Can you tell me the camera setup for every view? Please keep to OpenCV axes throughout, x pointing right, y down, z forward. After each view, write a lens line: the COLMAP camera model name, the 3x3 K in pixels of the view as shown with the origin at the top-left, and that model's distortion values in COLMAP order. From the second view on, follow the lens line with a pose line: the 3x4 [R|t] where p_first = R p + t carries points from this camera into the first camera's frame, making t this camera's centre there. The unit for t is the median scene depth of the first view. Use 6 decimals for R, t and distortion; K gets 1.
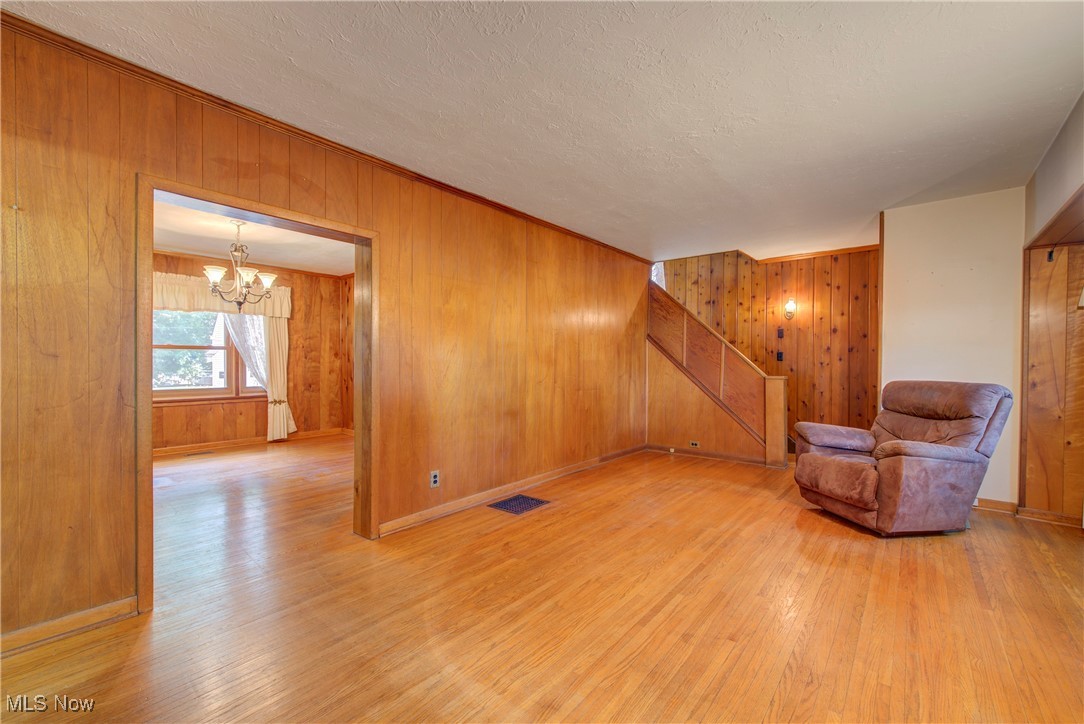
lens RADIAL K [[440.5, 0, 535.5], [0, 440.5, 365.8], [0, 0, 1]] dist [0.008086, -0.003159]
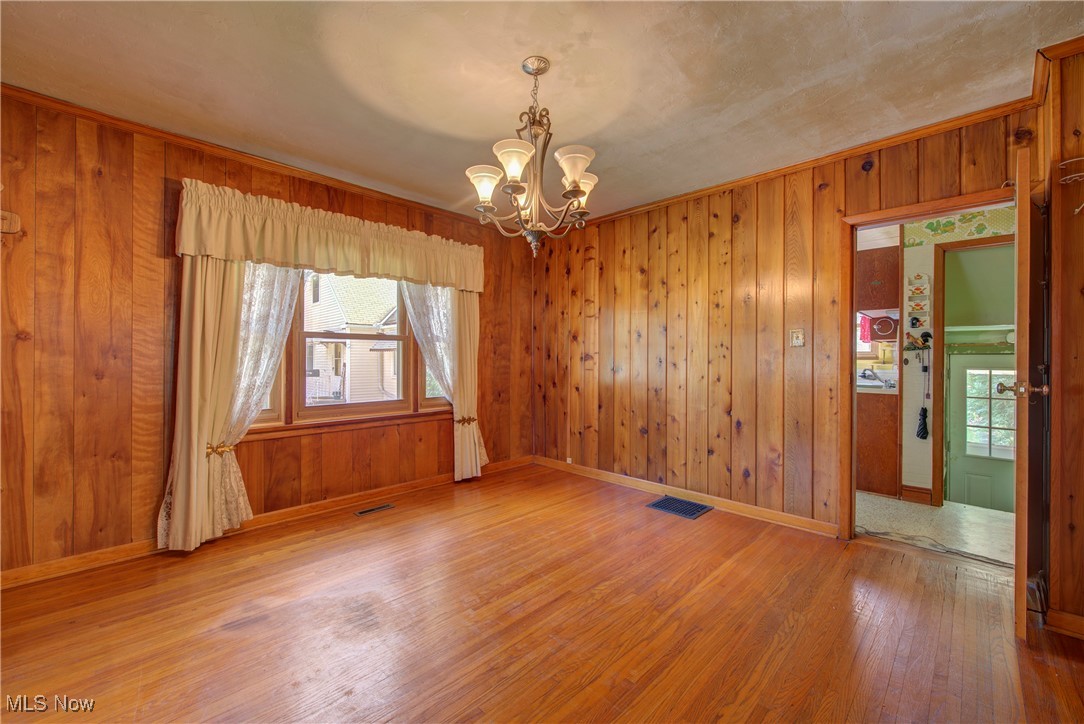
lens RADIAL K [[432.4, 0, 540.2], [0, 432.4, 356.3], [0, 0, 1]] dist [0.006789, -0.002614]
pose [[0.997323, -0.001899, -0.073096, -0.694088], [0.000903, 0.999906, -0.013667, -0.007488], [0.073115, 0.013565, 0.997231, 0.591728]]
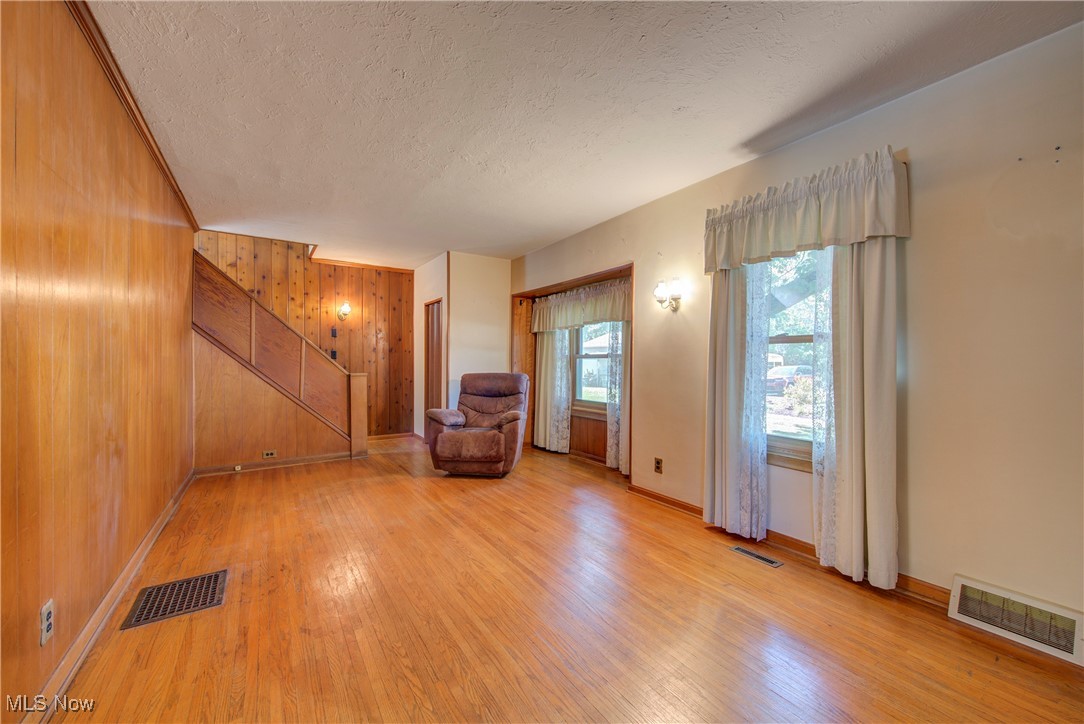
lens RADIAL K [[432.4, 0, 540.8], [0, 432.4, 364.9], [0, 0, 1]] dist [0.006789, -0.002614]
pose [[0.293242, -0.010355, 0.955982, -0.426908], [0.006659, 0.999939, 0.008788, -0.003799], [-0.956015, 0.003788, 0.293294, 0.332896]]
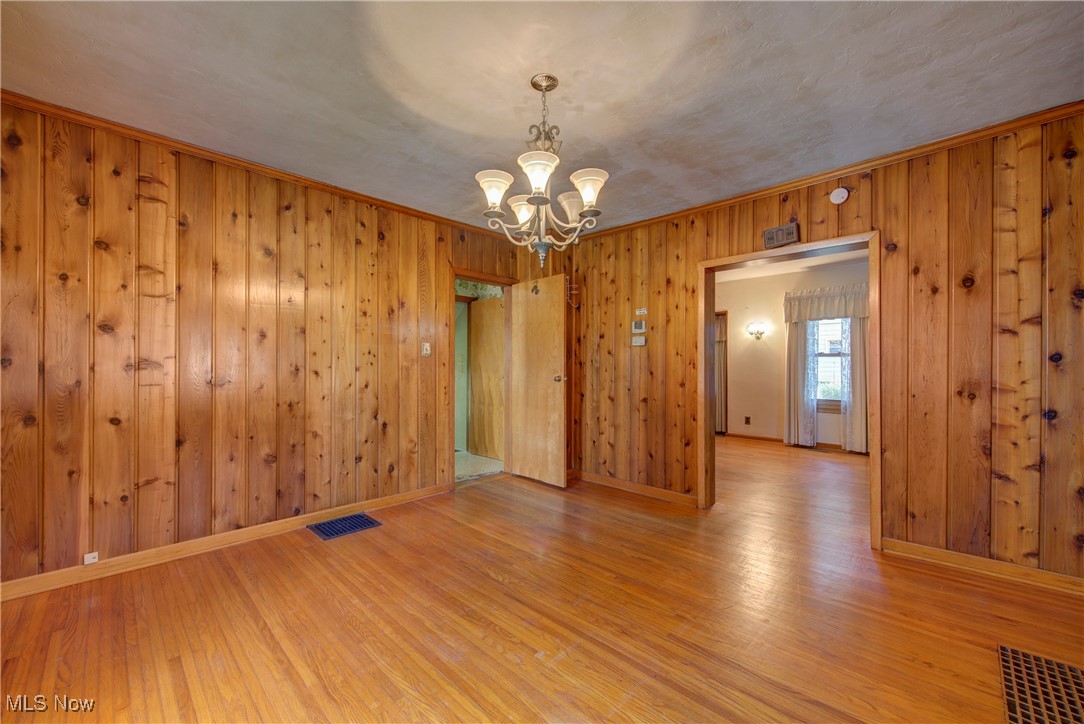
lens RADIAL K [[432.4, 0, 538.4], [0, 432.4, 365.3], [0, 0, 1]] dist [0.006789, -0.002614]
pose [[0.072283, -0.004699, 0.997373, -1.263735], [0.009005, 0.999951, 0.004059, -0.015463], [-0.997343, 0.008688, 0.072322, 1.067978]]
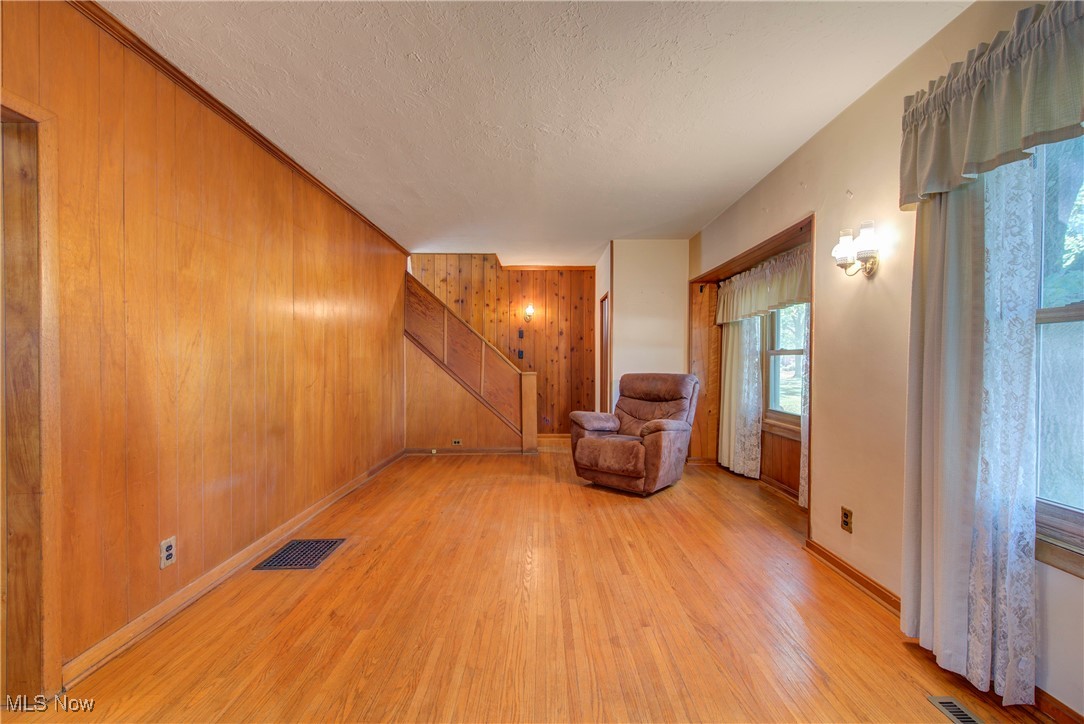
lens RADIAL K [[440.5, 0, 537.3], [0, 440.5, 363.1], [0, 0, 1]] dist [0.008086, -0.003159]
pose [[0.767193, -0.008541, 0.641359, -0.193552], [0.010113, 0.999948, 0.001219, -0.000590], [-0.641336, 0.005551, 0.767240, 0.170653]]
